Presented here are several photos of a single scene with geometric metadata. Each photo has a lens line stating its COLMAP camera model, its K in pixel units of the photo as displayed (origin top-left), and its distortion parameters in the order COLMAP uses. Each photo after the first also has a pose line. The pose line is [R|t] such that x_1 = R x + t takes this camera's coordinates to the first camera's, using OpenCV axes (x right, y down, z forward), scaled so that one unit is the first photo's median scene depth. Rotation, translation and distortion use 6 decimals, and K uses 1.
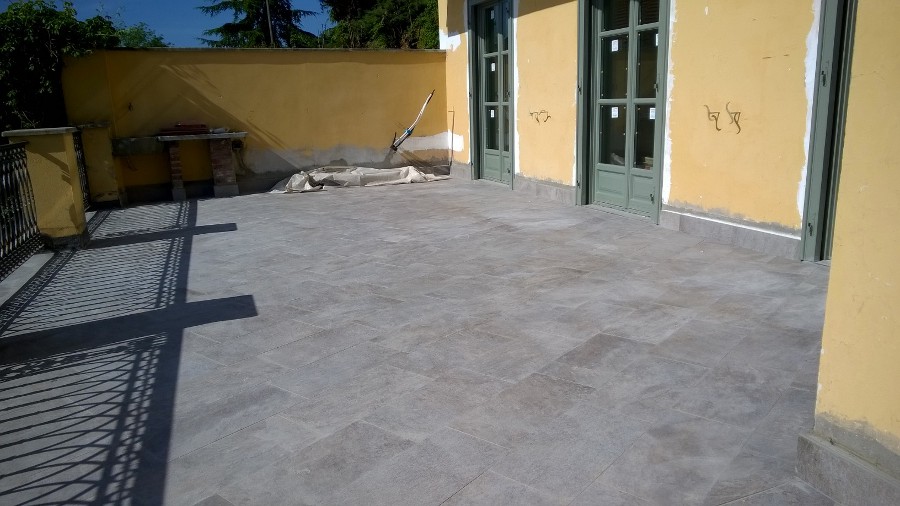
lens RADIAL K [[650.3, 0, 454.8], [0, 650.3, 251.3], [0, 0, 1]] dist [0.000759, -0.004526]
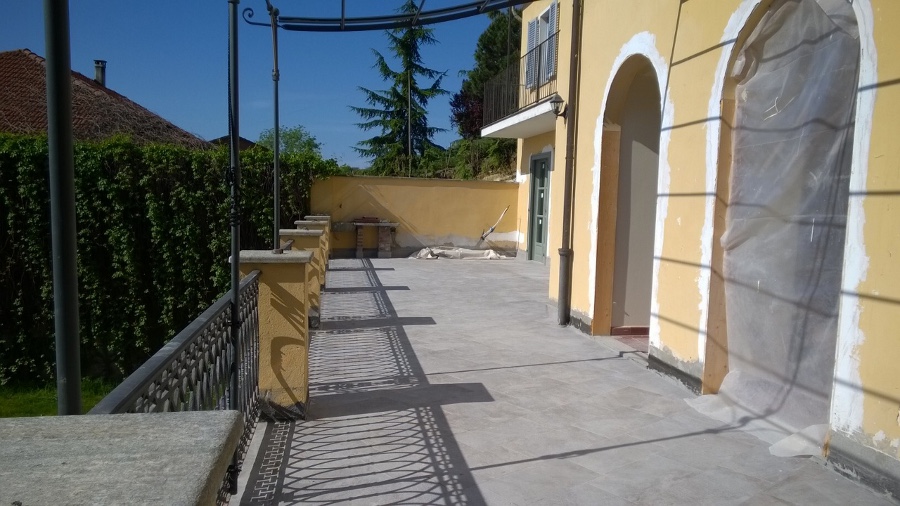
lens RADIAL K [[650.3, 0, 449.4], [0, 650.3, 255.4], [0, 0, 1]] dist [0.000759, -0.004526]
pose [[0.980432, 0.072392, -0.183065, 0.134318], [-0.098079, 0.985925, -0.135400, 0.120189], [0.170686, 0.150705, 0.973732, -0.639737]]
